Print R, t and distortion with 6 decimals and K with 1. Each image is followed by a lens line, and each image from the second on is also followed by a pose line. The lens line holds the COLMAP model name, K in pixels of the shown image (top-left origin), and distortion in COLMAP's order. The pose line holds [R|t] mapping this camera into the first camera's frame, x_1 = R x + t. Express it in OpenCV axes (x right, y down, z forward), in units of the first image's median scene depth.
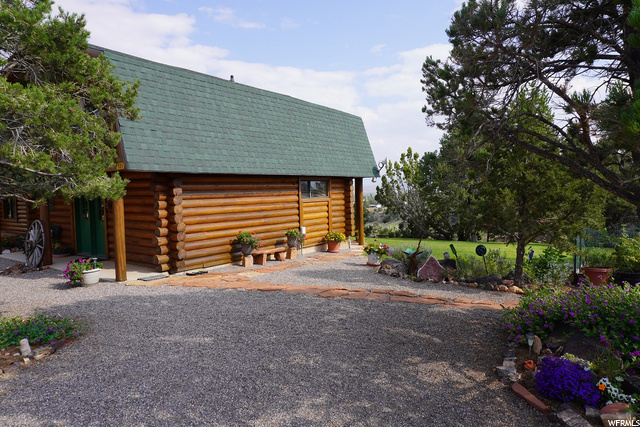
lens RADIAL K [[424.6, 0, 320.3], [0, 424.6, 213.6], [0, 0, 1]] dist [-0.045183, 0.024428]
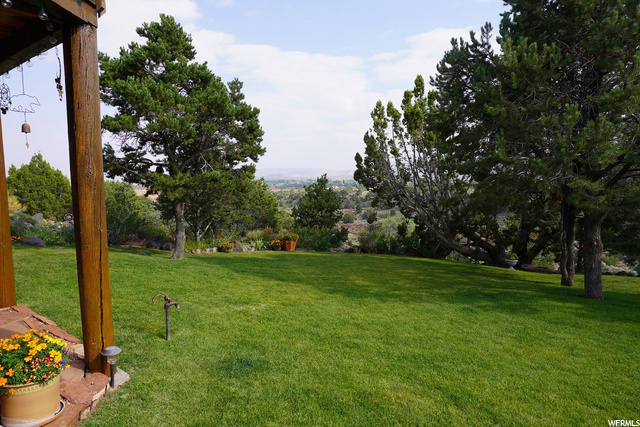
lens RADIAL K [[424.6, 0, 317.1], [0, 424.6, 215.5], [0, 0, 1]] dist [-0.045183, 0.024428]
pose [[0.999741, 0.003910, -0.022433, 0.101245], [-0.003102, 0.999349, 0.035935, -0.006921], [0.022559, -0.035856, 0.999102, 0.488310]]
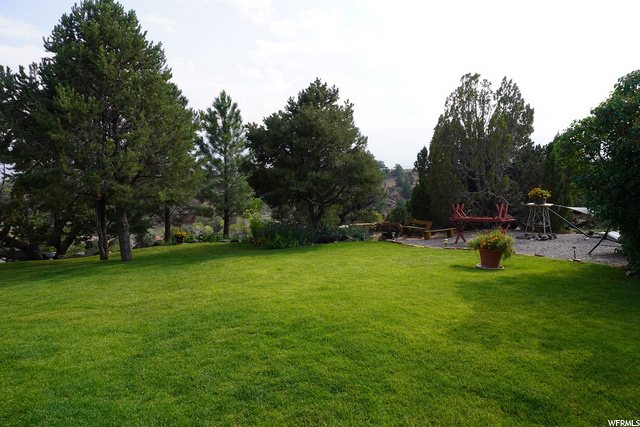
lens RADIAL K [[424.6, 0, 314.4], [0, 424.6, 211.0], [0, 0, 1]] dist [-0.045183, 0.024428]
pose [[0.500161, -0.078113, 0.862402, 0.028443], [0.052038, 0.996834, 0.060109, -0.008163], [-0.864368, 0.014814, 0.502642, 0.410017]]
